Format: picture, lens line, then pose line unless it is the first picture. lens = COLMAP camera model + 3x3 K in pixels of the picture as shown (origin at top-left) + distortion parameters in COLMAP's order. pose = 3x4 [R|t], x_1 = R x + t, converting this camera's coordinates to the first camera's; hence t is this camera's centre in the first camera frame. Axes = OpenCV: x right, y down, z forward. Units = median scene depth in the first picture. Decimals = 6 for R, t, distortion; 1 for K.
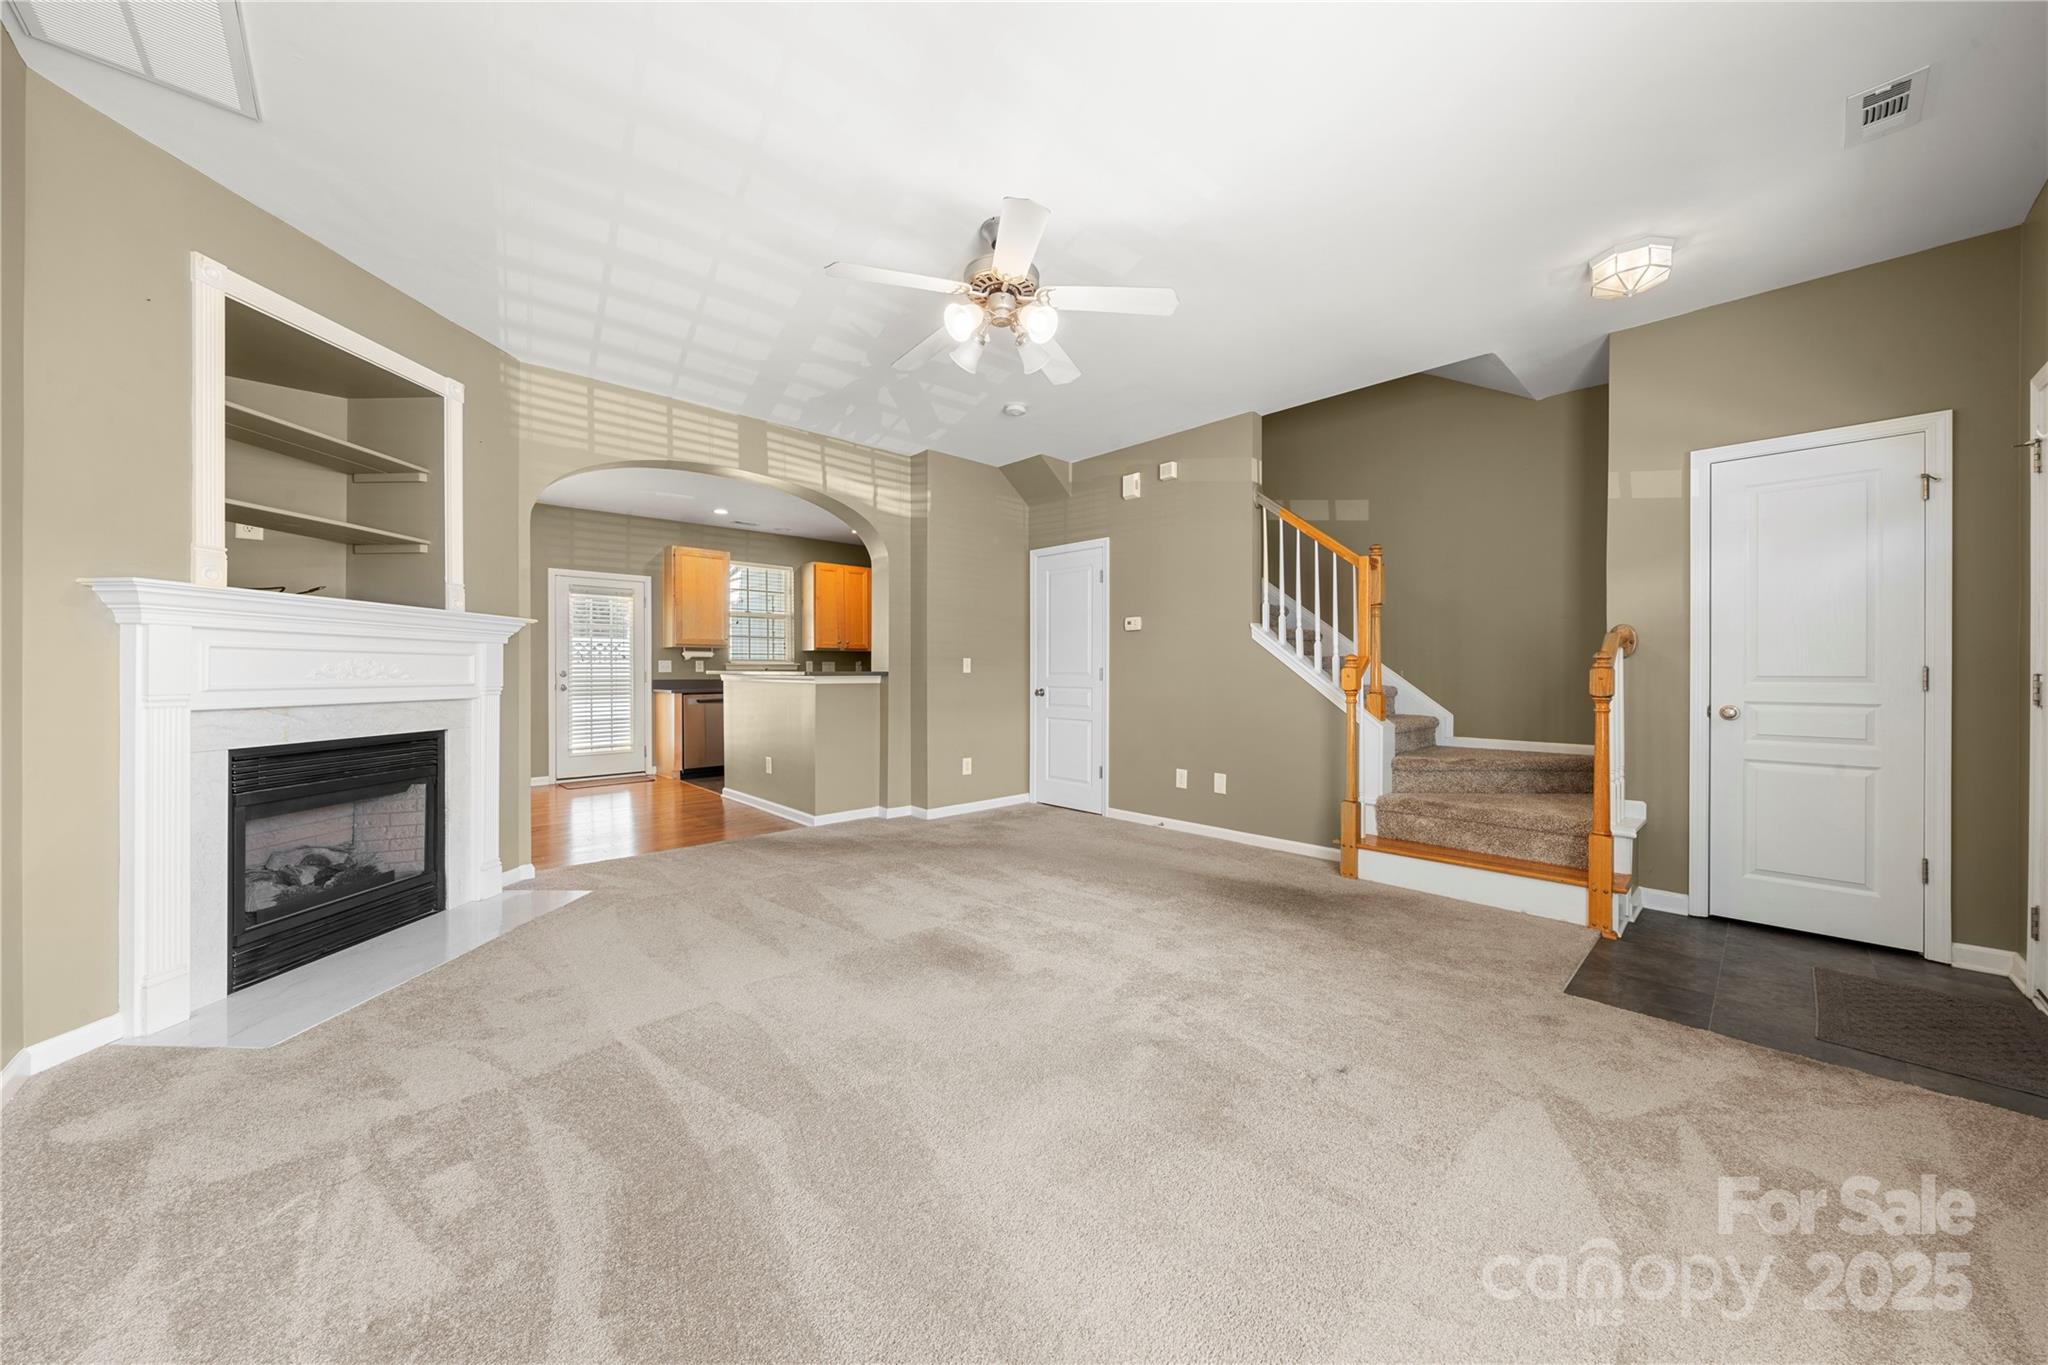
lens RADIAL K [[708.9, 0, 1024.0], [0, 708.9, 682.5], [0, 0, 1]] dist [-0.002629, -0.000315]
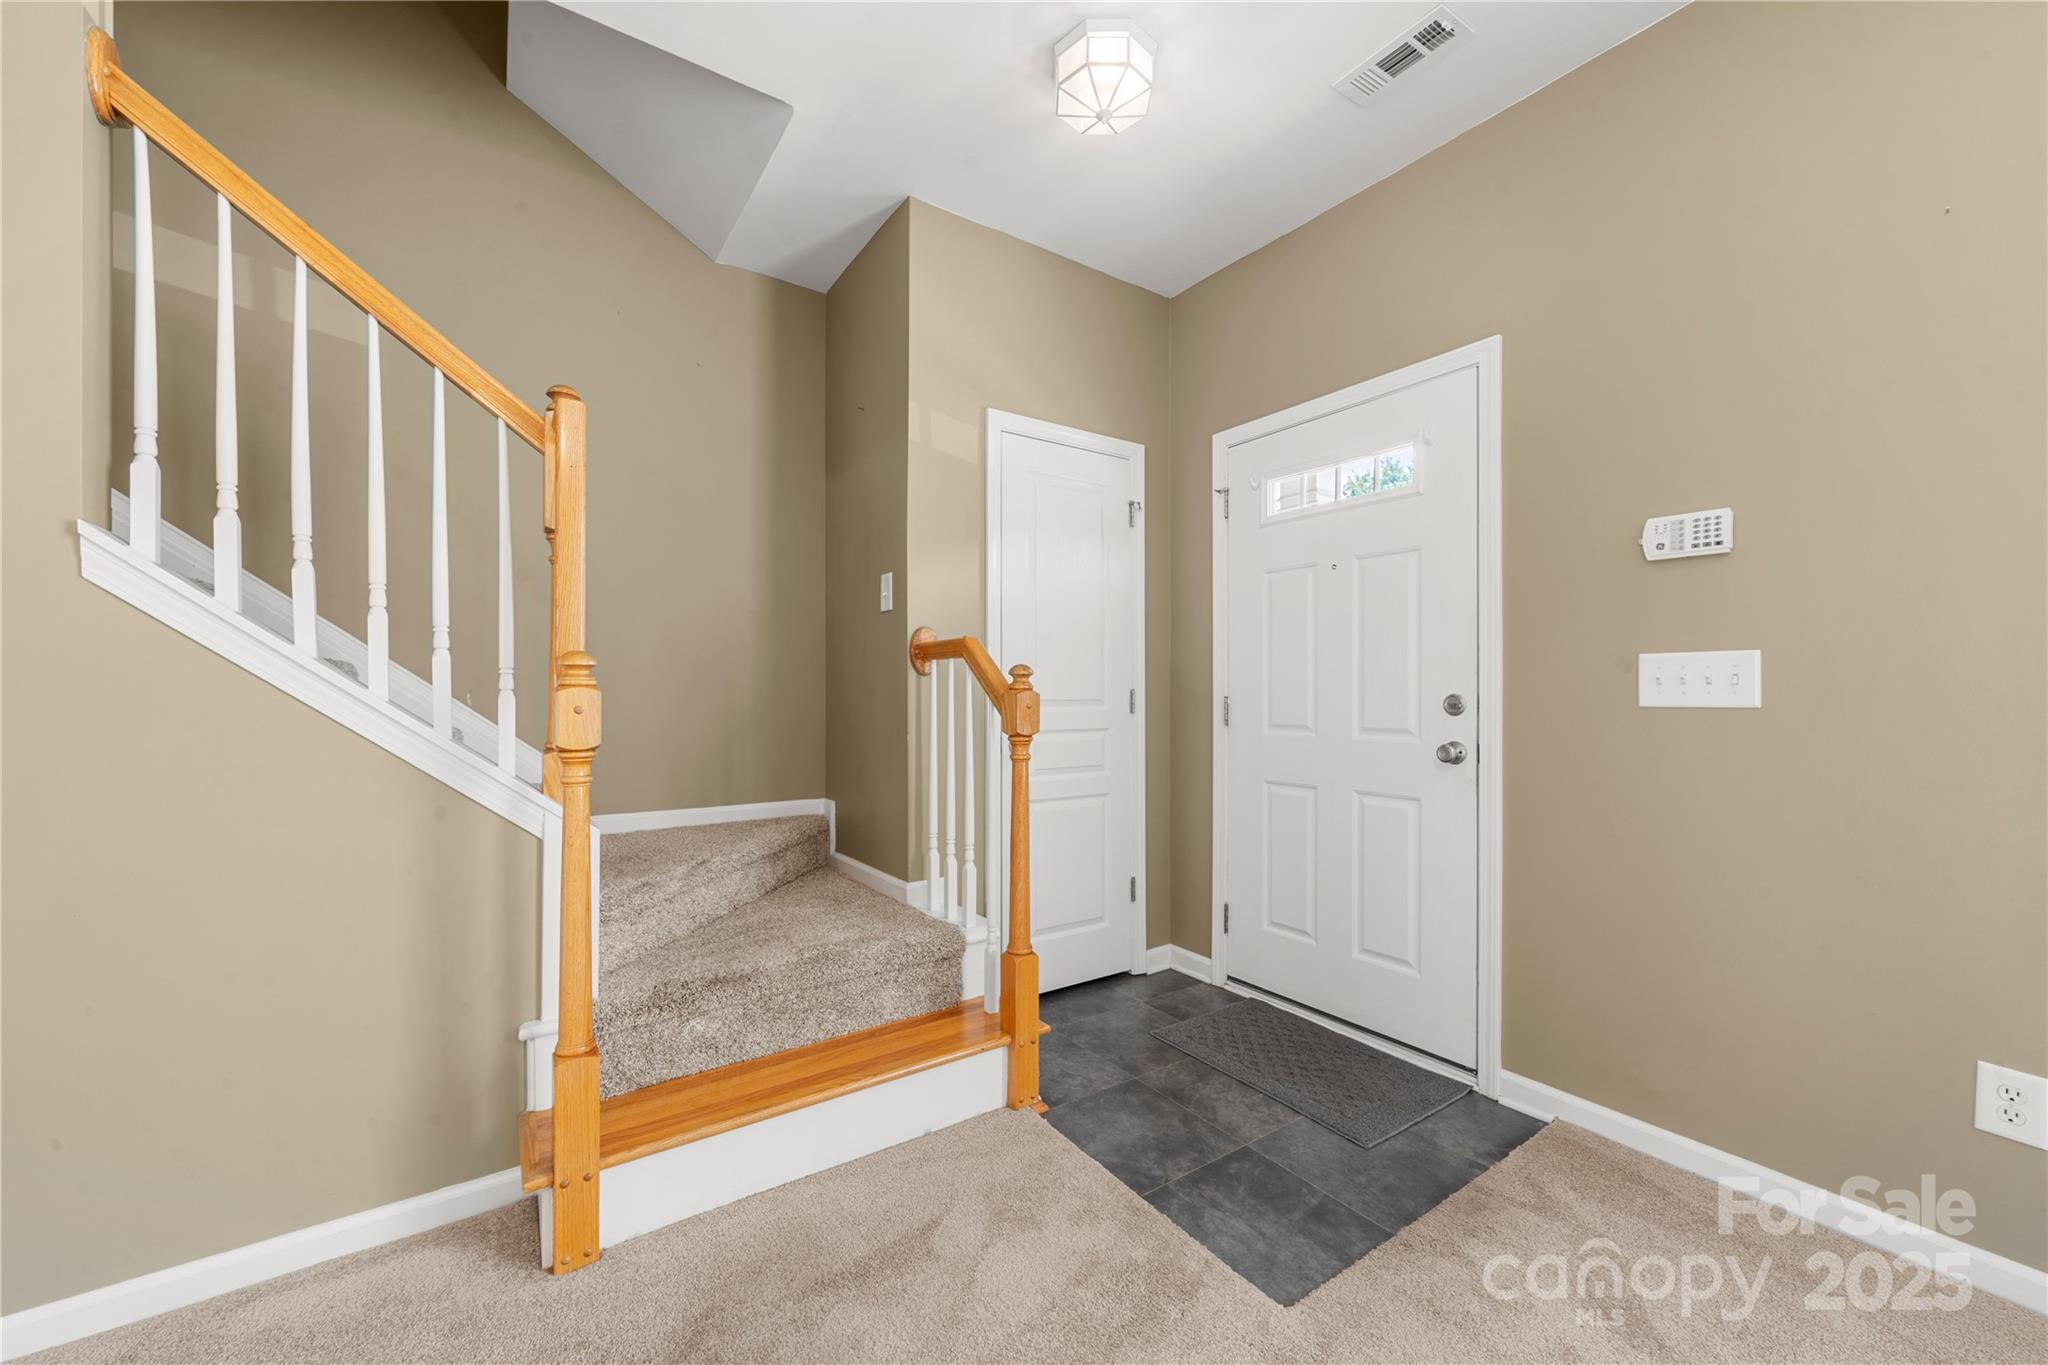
lens RADIAL K [[775.1, 0, 1023.7], [0, 775.1, 687.9], [0, 0, 1]] dist [-0.000518, 0.000052]
pose [[0.160842, 0.007236, 0.986954, 0.124575], [0.017343, 0.999798, -0.010156, -0.013474], [-0.986828, 0.018750, 0.160684, 0.846767]]
